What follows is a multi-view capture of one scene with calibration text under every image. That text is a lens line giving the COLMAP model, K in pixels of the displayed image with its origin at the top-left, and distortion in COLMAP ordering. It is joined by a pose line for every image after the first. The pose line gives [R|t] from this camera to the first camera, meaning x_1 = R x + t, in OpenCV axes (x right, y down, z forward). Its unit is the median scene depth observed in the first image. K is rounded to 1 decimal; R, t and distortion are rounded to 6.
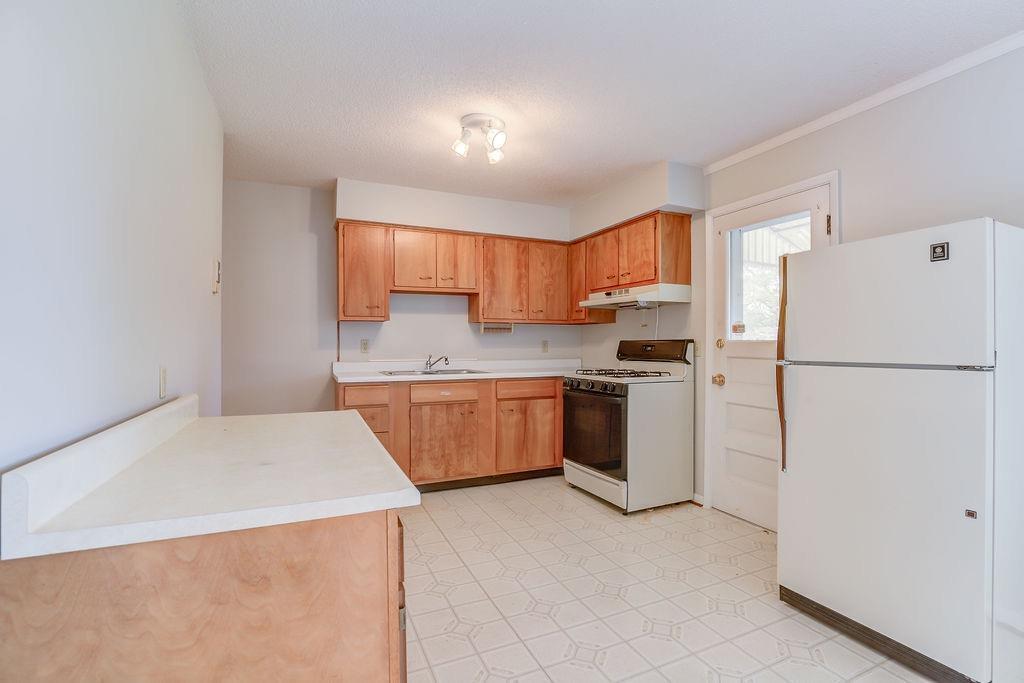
lens RADIAL K [[470.8, 0, 513.7], [0, 470.8, 333.4], [0, 0, 1]] dist [-0.038210, -0.000034]
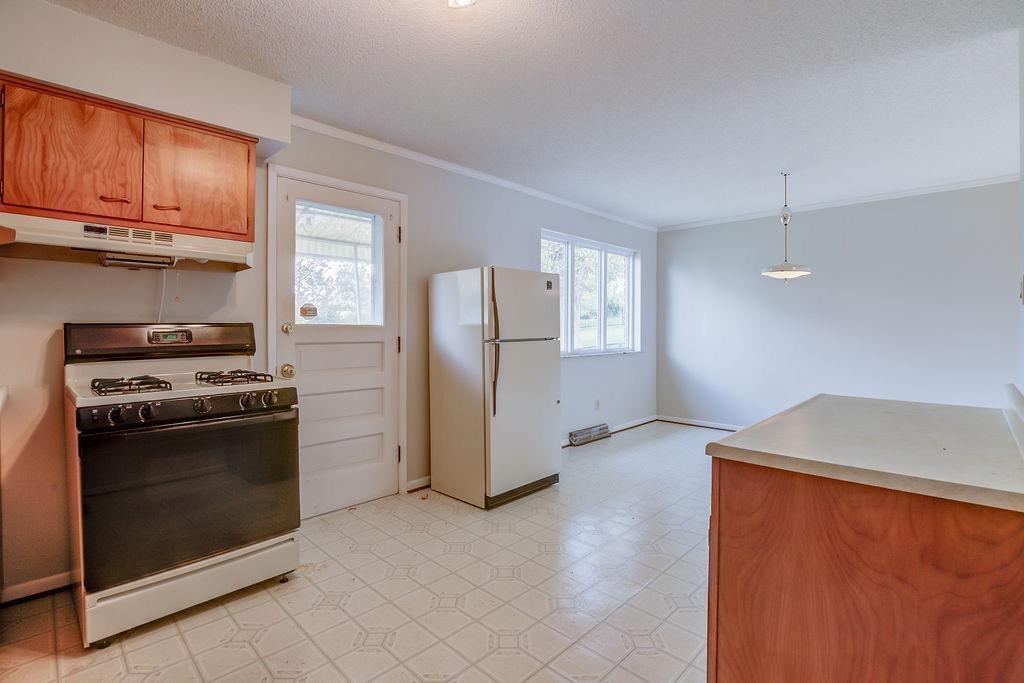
lens RADIAL K [[470.8, 0, 513.7], [0, 470.8, 333.4], [0, 0, 1]] dist [-0.038210, -0.000034]
pose [[-0.368573, -0.006576, 0.929576, -0.497548], [-0.012978, 0.999914, 0.001928, 0.023289], [-0.929508, -0.011354, -0.368626, 0.931787]]
